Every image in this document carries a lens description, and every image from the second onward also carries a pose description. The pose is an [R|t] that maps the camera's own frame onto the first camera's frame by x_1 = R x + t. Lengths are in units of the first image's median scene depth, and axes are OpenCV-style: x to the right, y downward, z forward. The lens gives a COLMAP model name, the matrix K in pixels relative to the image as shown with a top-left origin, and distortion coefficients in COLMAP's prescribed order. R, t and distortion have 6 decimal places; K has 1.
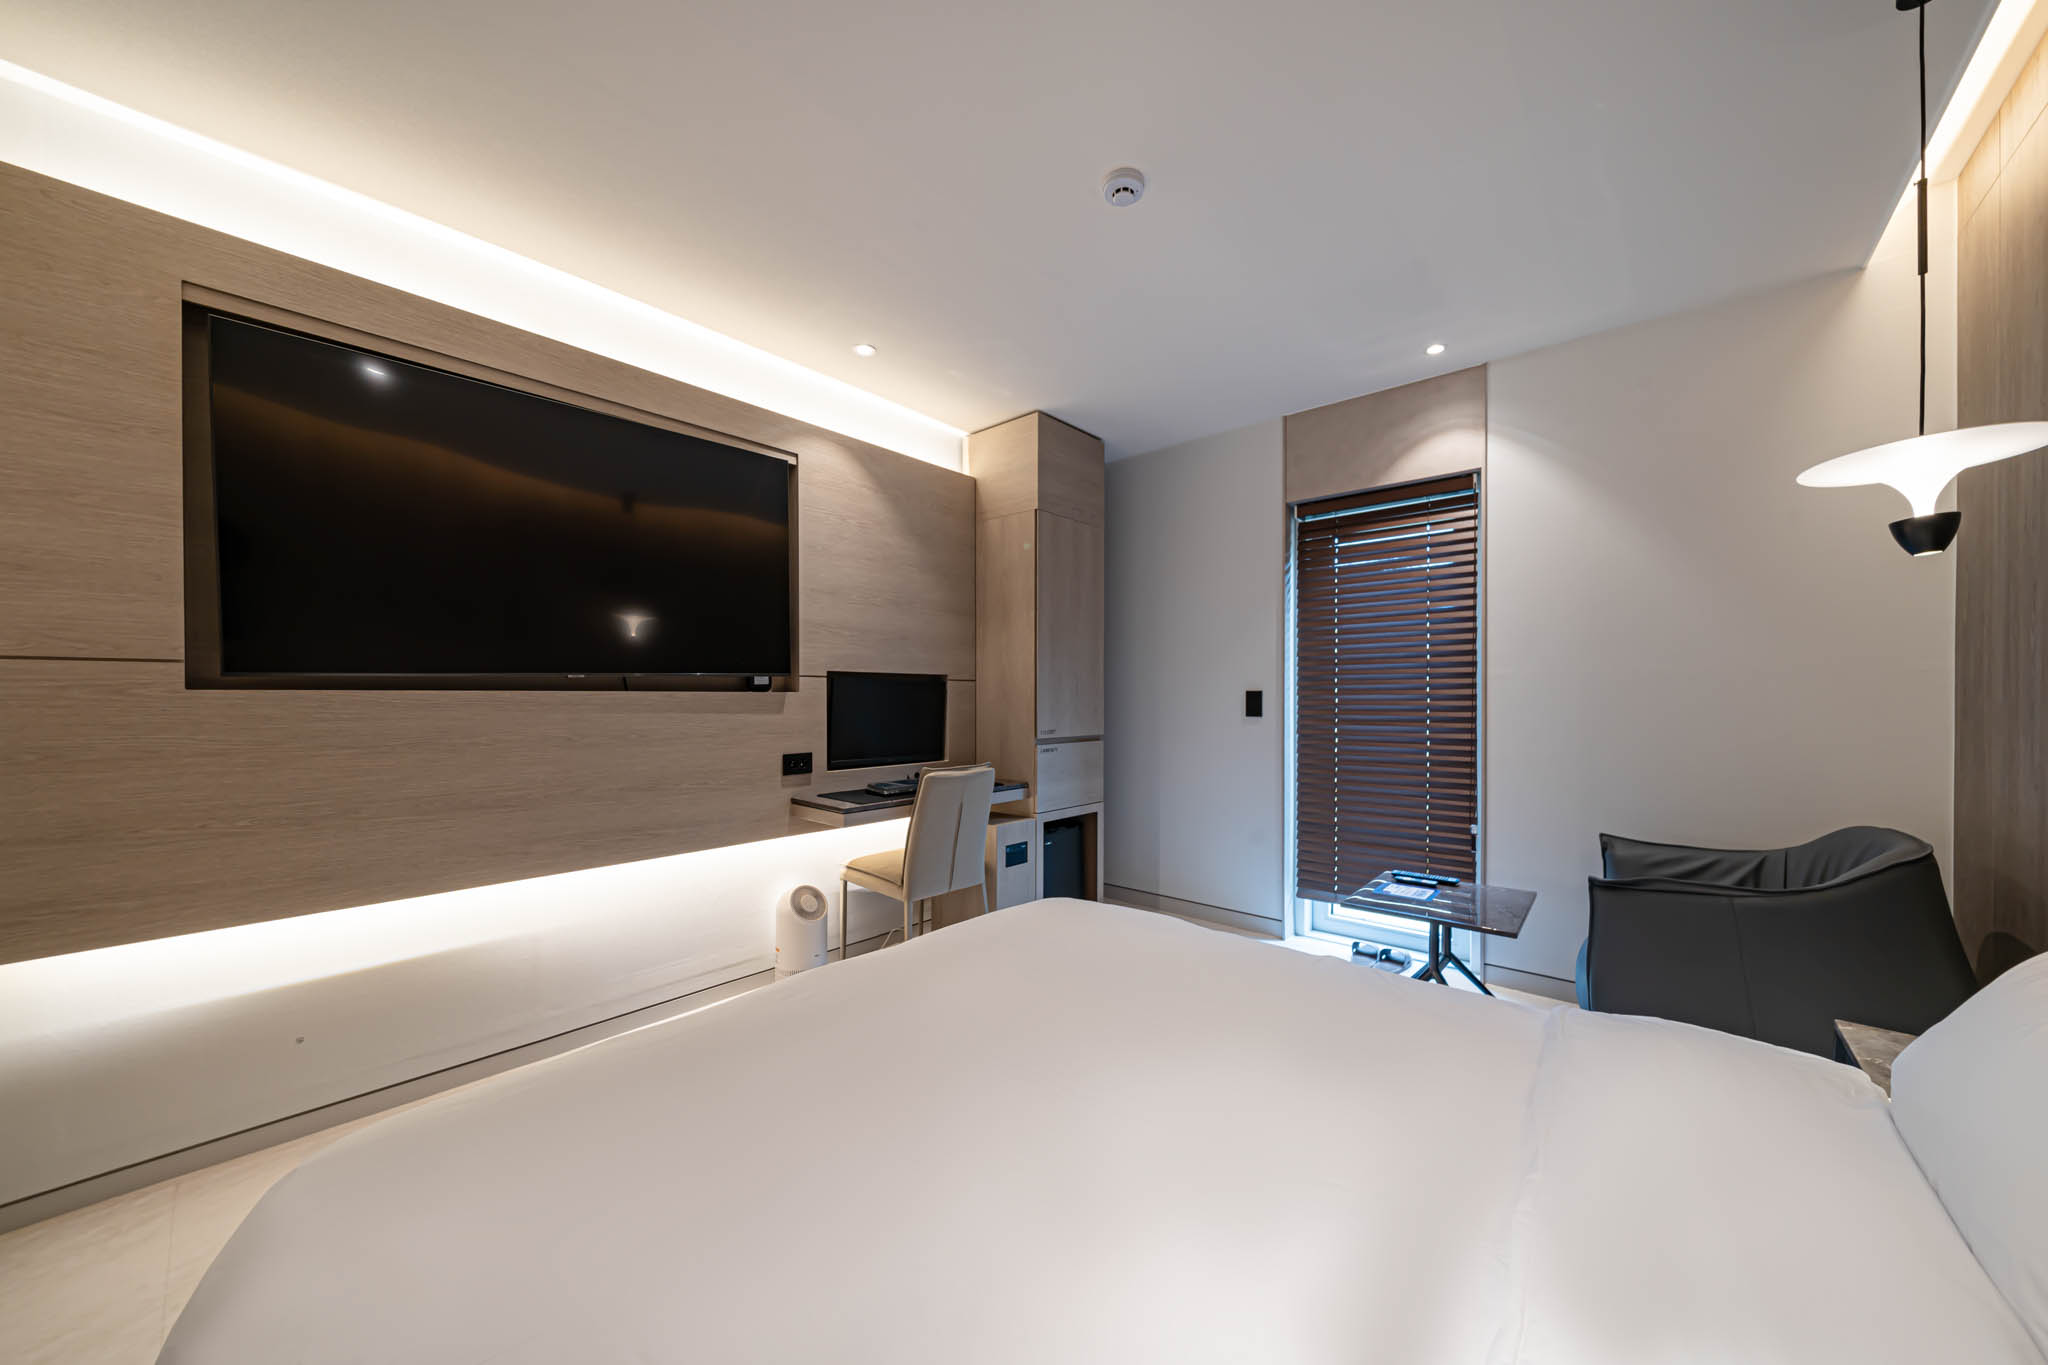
lens RADIAL K [[725.3, 0, 1012.2], [0, 725.3, 692.7], [0, 0, 1]] dist [-0.000682, -0.000001]
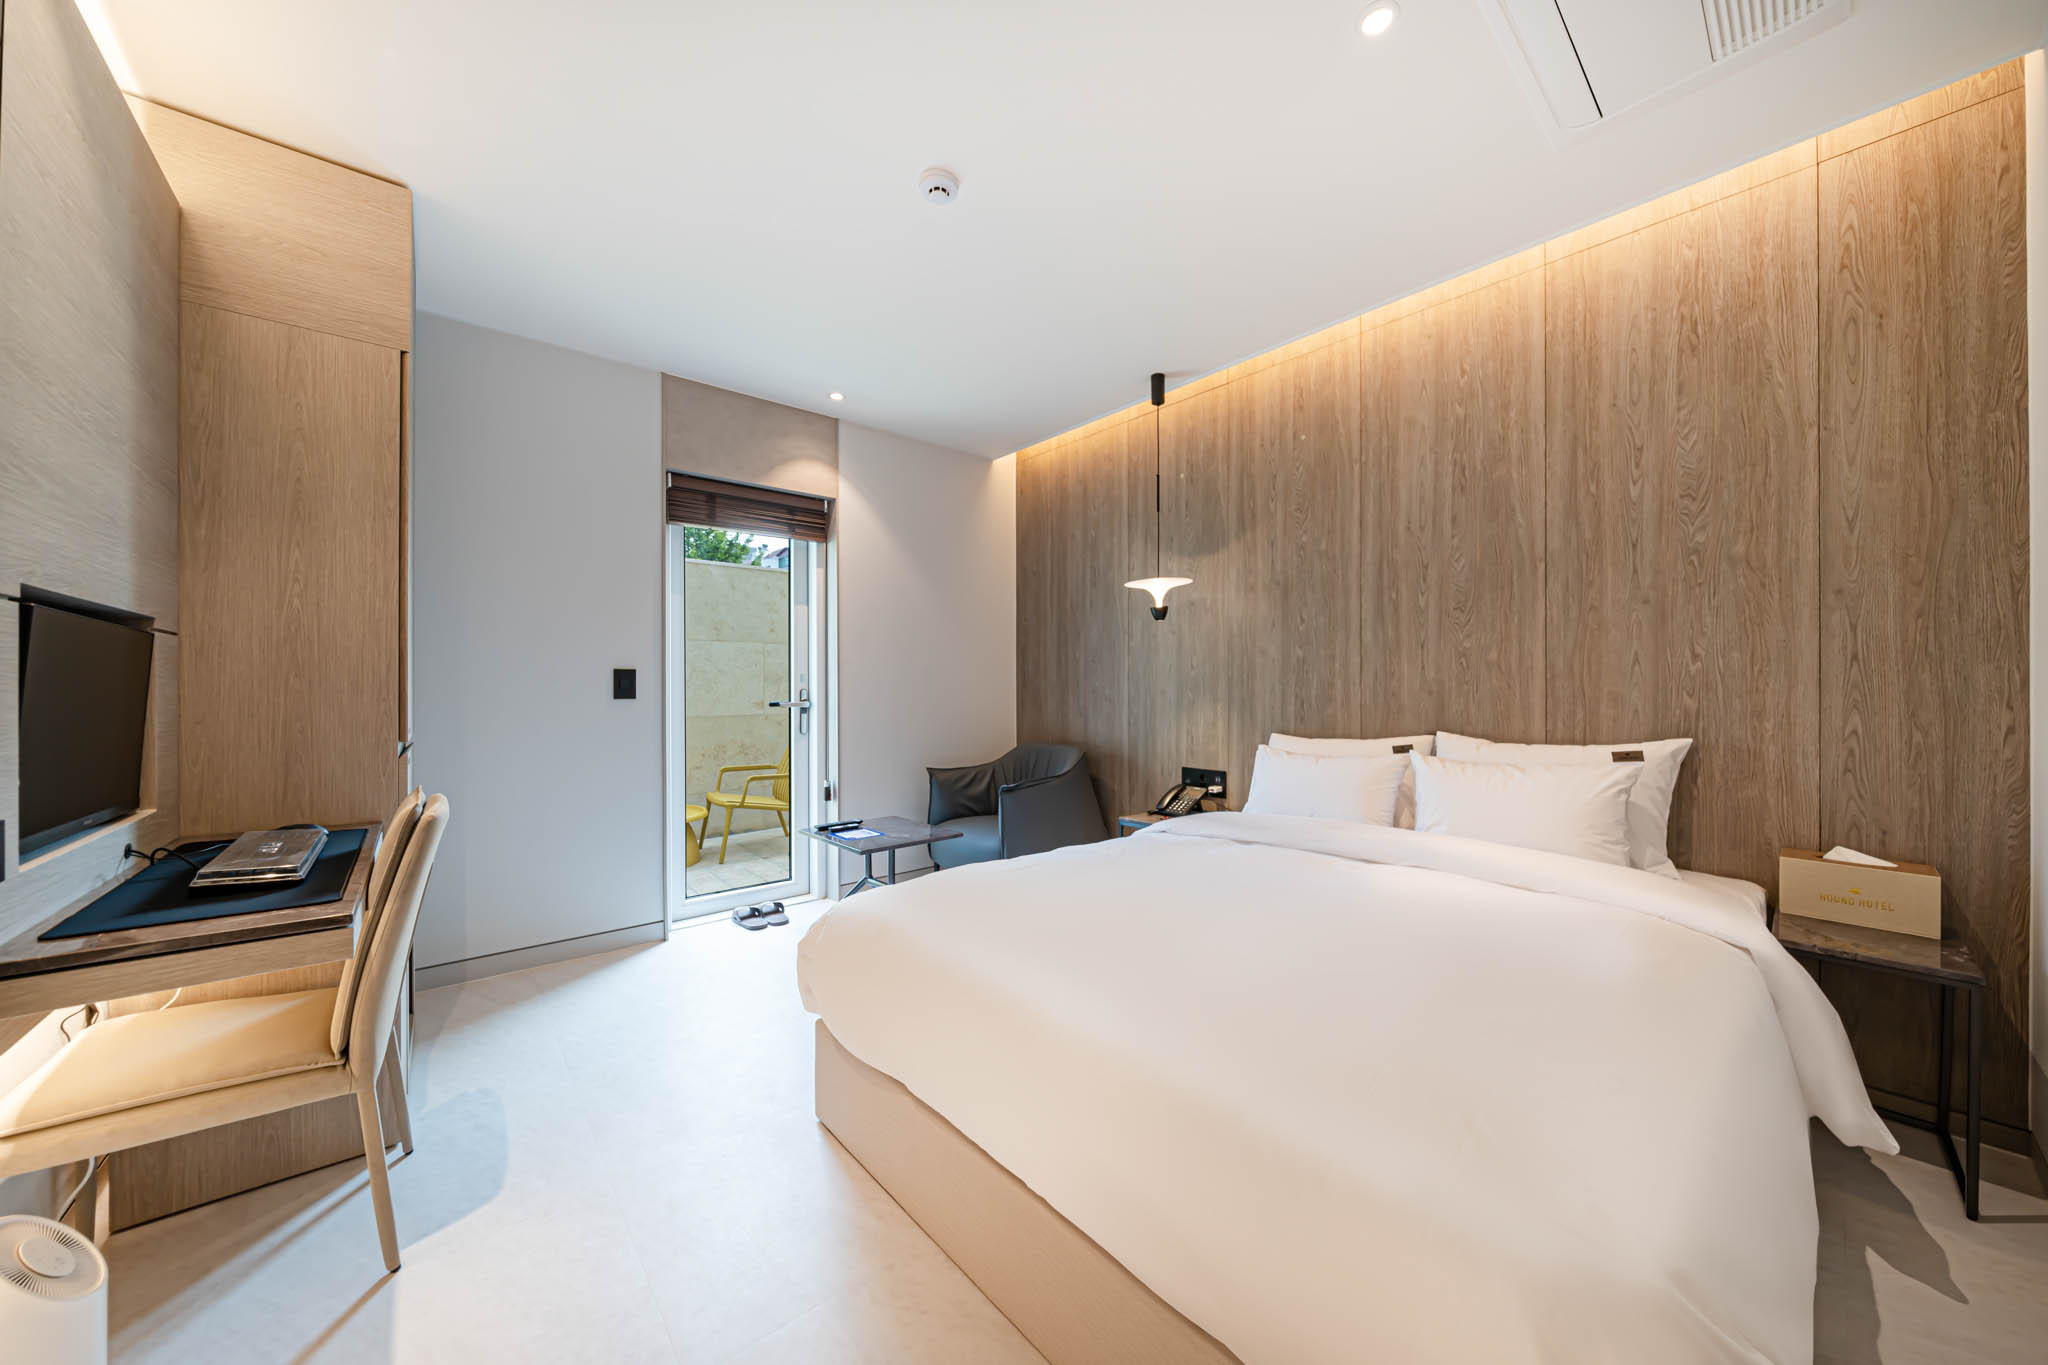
lens RADIAL K [[704.2, 0, 1024.0], [0, 704.2, 682.5], [0, 0, 1]] dist [-0.001162, -0.000114]
pose [[0.143150, 0.004301, 0.989692, -0.506647], [-0.011013, 0.999936, -0.002752, 0.012311], [-0.989640, -0.010506, 0.143188, 0.464322]]
